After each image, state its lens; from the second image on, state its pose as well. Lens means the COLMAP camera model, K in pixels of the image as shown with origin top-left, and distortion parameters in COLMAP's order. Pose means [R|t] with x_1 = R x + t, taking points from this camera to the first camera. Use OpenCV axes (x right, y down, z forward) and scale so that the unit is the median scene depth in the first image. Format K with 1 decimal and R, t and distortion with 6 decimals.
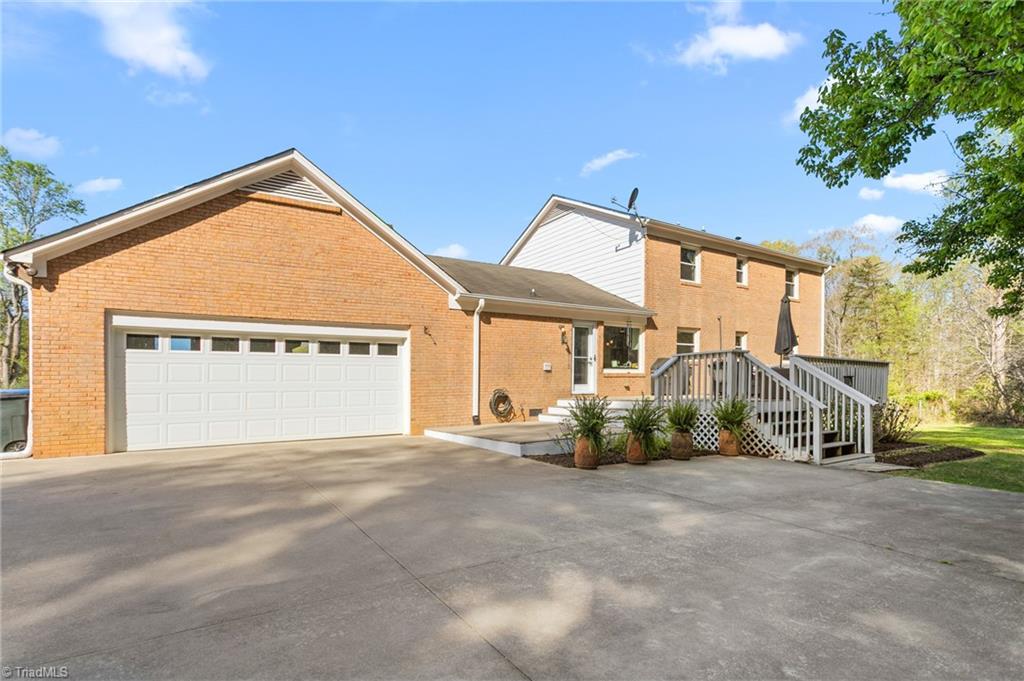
lens RADIAL K [[497.6, 0, 512.0], [0, 497.6, 340.5], [0, 0, 1]] dist [0.000114, 0.000005]
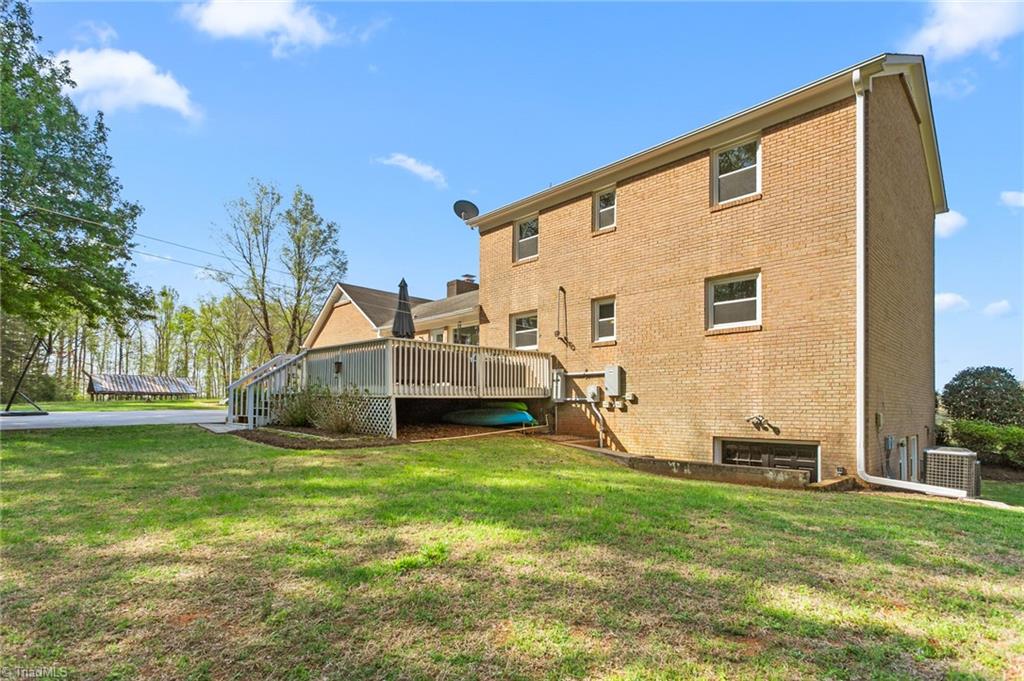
lens RADIAL K [[497.6, 0, 512.0], [0, 497.6, 340.5], [0, 0, 1]] dist [0.000114, 0.000005]
pose [[0.212802, -0.070718, -0.974533, 1.112626], [0.138430, 0.989499, -0.041576, 0.055224], [0.967240, -0.126057, 0.220356, 0.691779]]
